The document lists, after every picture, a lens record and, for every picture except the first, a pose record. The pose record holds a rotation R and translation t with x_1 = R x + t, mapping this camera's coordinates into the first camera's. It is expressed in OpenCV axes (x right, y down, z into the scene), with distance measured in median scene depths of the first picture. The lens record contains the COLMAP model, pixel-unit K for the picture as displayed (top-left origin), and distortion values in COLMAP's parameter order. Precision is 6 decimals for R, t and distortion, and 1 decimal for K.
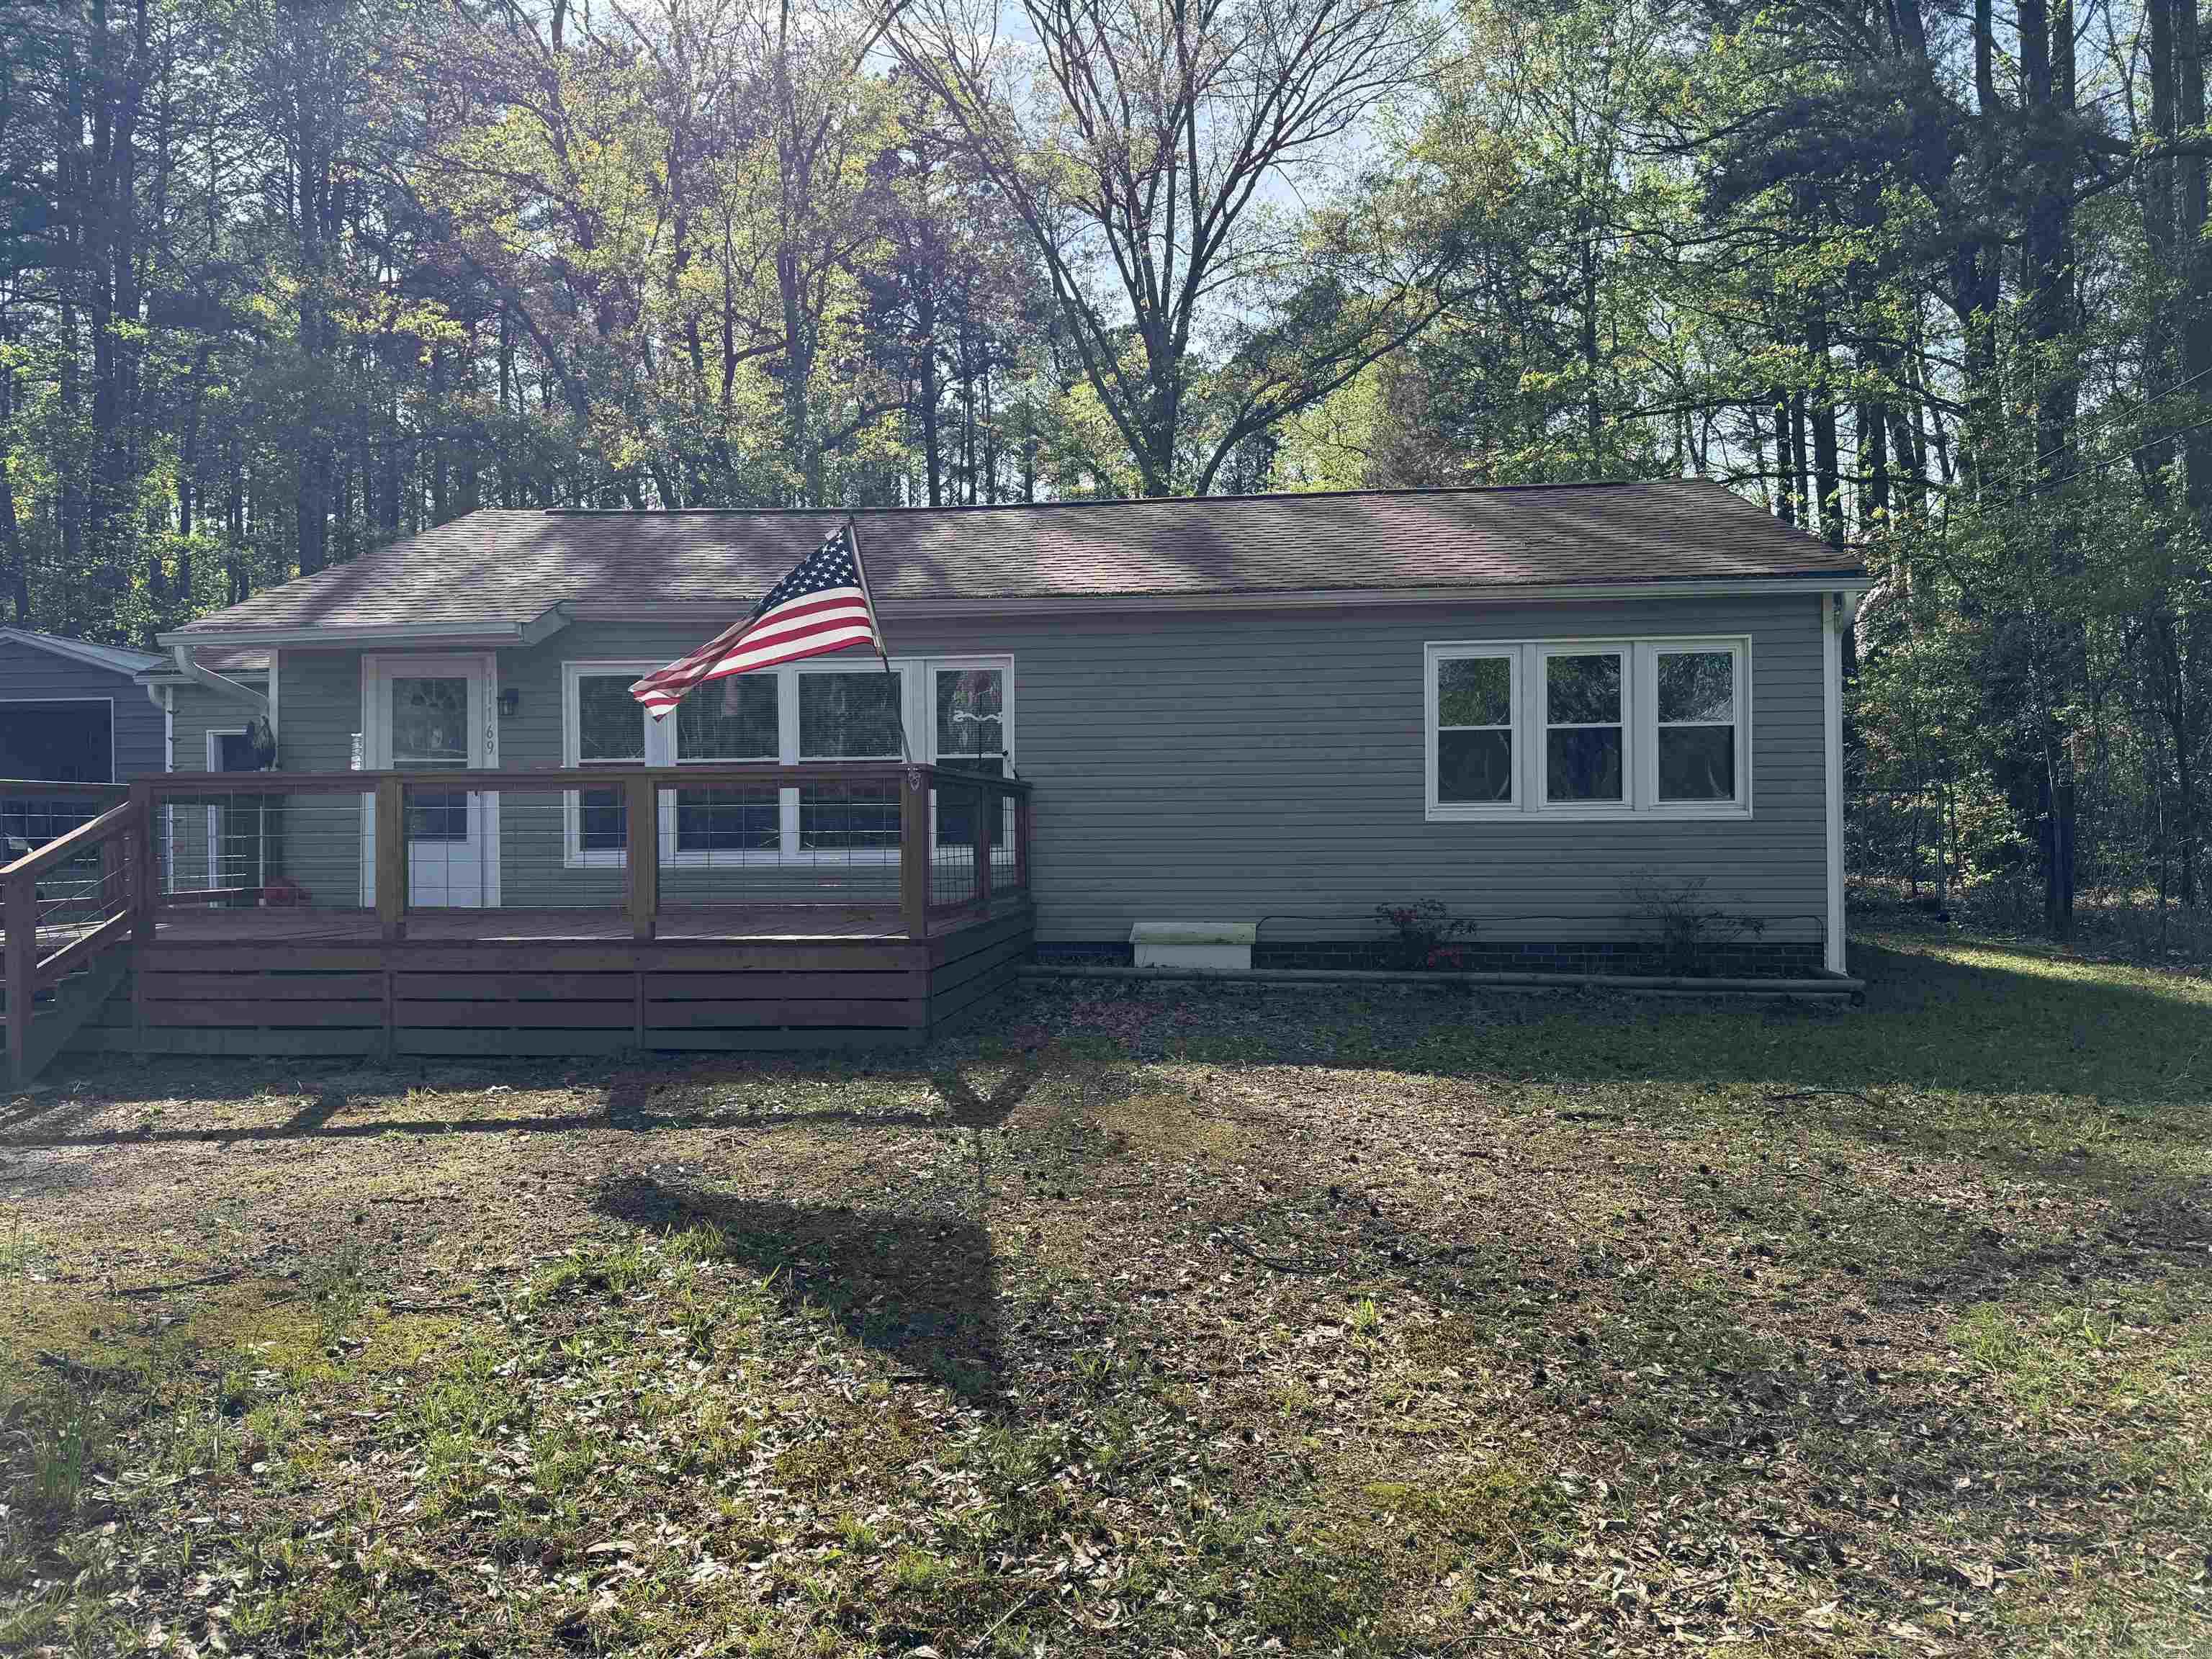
lens RADIAL K [[1511.4, 0, 1022.0], [0, 1511.4, 832.4], [0, 0, 1]] dist [0.042469, -0.123435]
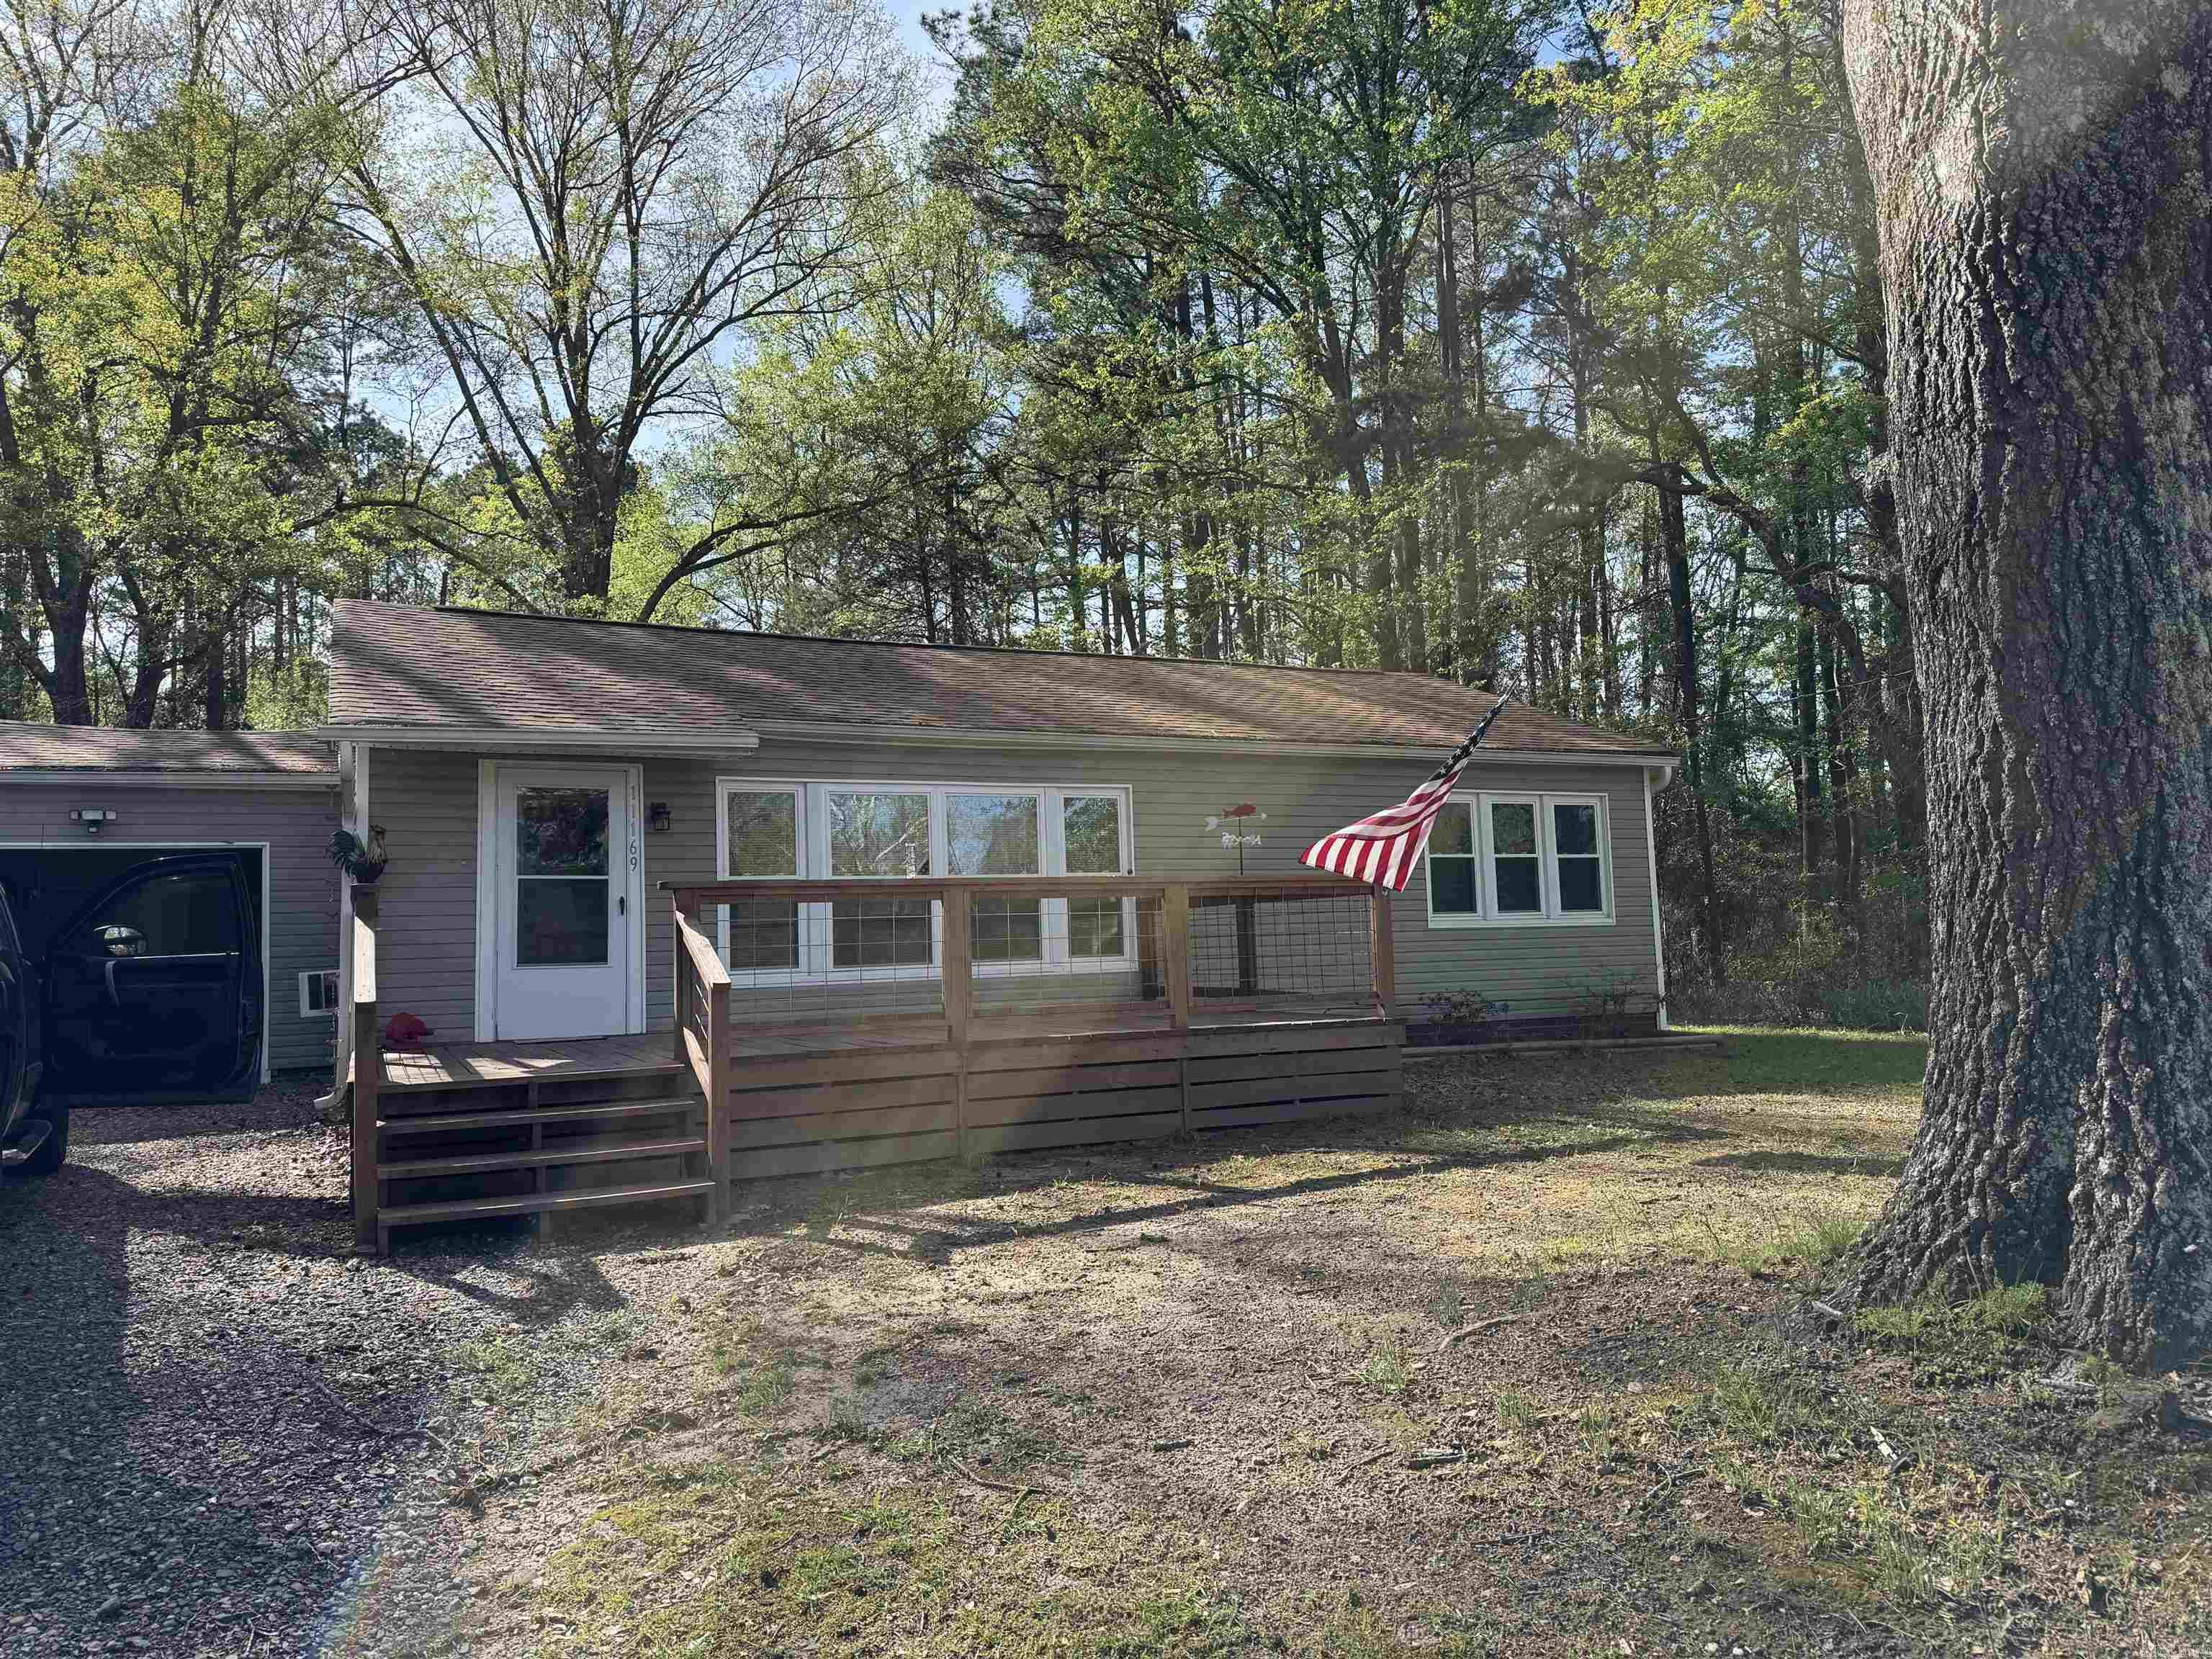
lens RADIAL K [[1511.4, 0, 1022.0], [0, 1511.4, 832.4], [0, 0, 1]] dist [0.042469, -0.123435]
pose [[0.856756, 0.023538, 0.515184, -0.687447], [0.021717, 0.996425, -0.081642, 0.008666], [-0.515264, 0.081135, 0.853182, 0.080090]]
